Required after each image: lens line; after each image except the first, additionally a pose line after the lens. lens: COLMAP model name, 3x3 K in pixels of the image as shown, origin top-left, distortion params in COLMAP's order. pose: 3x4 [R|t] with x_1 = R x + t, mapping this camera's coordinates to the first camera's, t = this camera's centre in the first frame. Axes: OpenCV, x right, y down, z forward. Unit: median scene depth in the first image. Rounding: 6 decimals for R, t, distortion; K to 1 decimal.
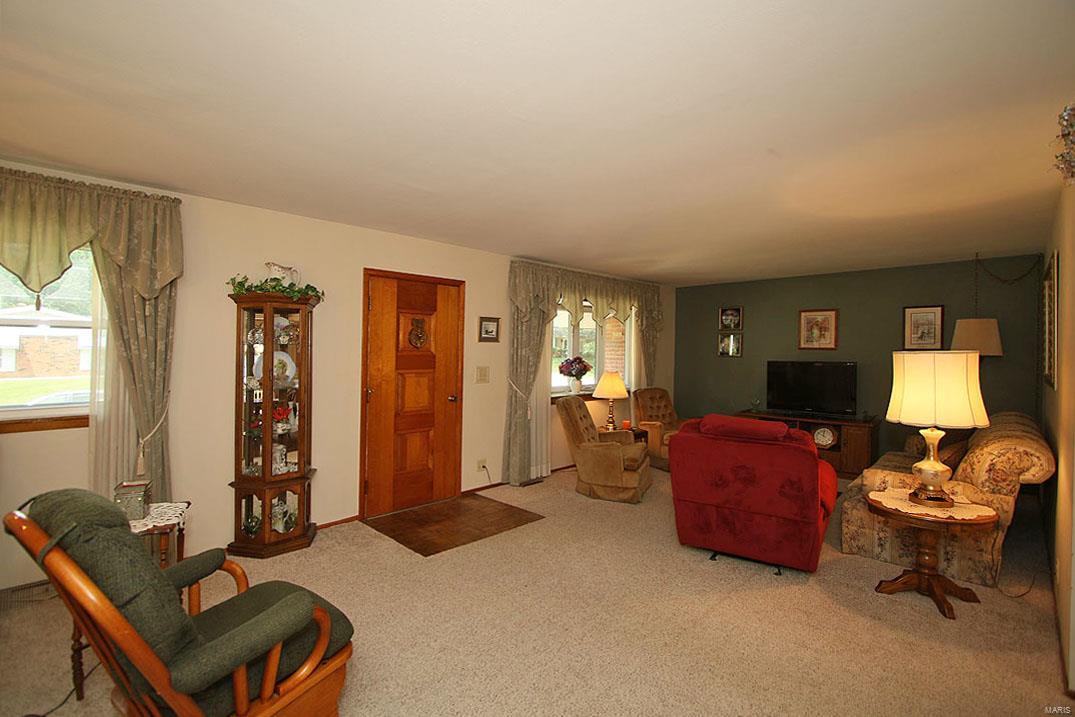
lens RADIAL K [[489.7, 0, 536.6], [0, 489.7, 352.5], [0, 0, 1]] dist [-0.013385, 0.000191]
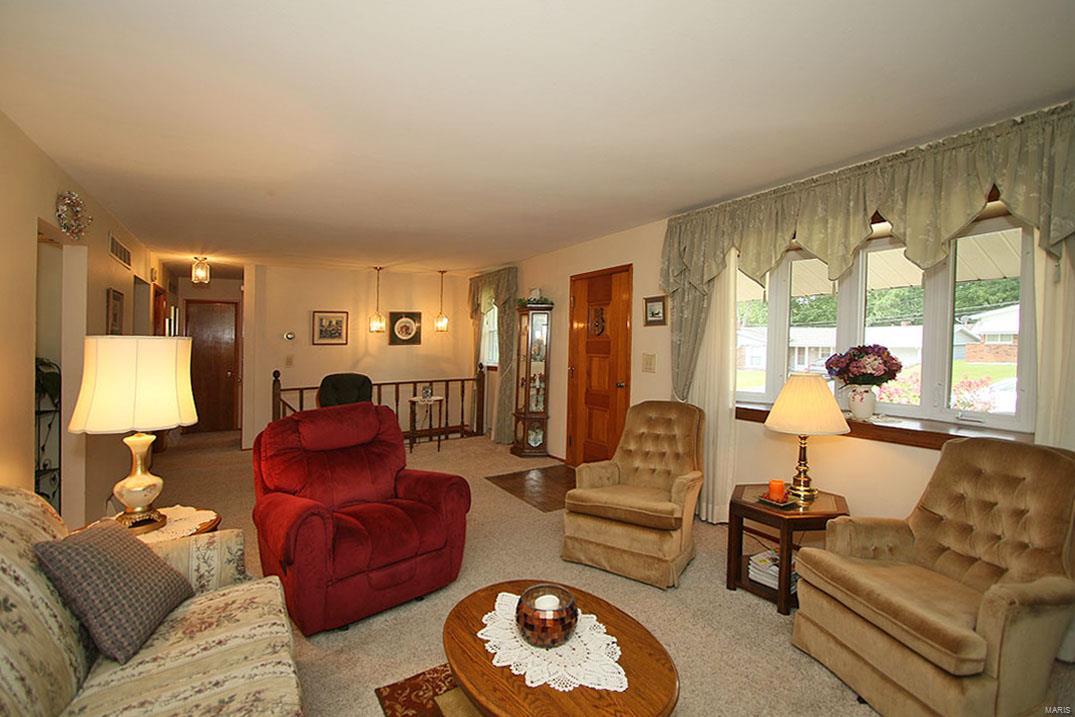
lens RADIAL K [[489.7, 0, 536.6], [0, 489.7, 352.5], [0, 0, 1]] dist [-0.013385, 0.000191]
pose [[-0.255140, 0.020341, -0.966690, 0.972336], [0.007657, 0.999790, 0.019017, 0.009364], [0.966874, -0.002550, -0.255242, 1.257778]]
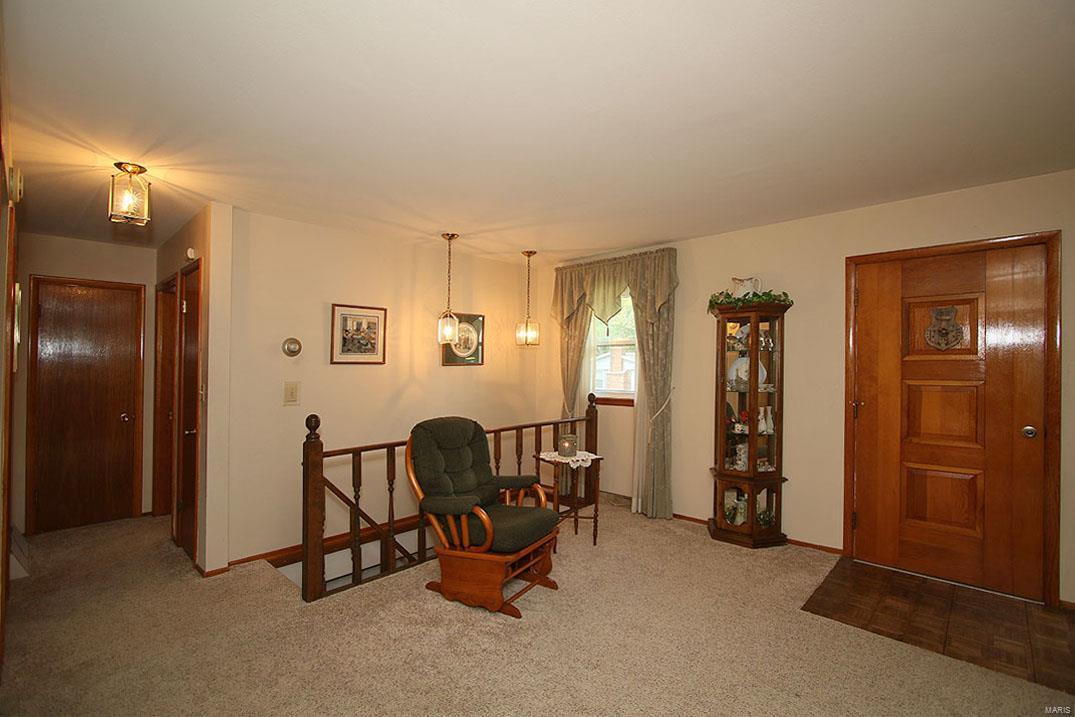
lens RADIAL K [[489.7, 0, 536.6], [0, 489.7, 352.5], [0, 0, 1]] dist [-0.013385, 0.000191]
pose [[0.023866, -0.028019, -0.999322, 0.500920], [0.001732, 0.999607, -0.027985, 0.014493], [0.999714, -0.001063, 0.023905, 0.473321]]
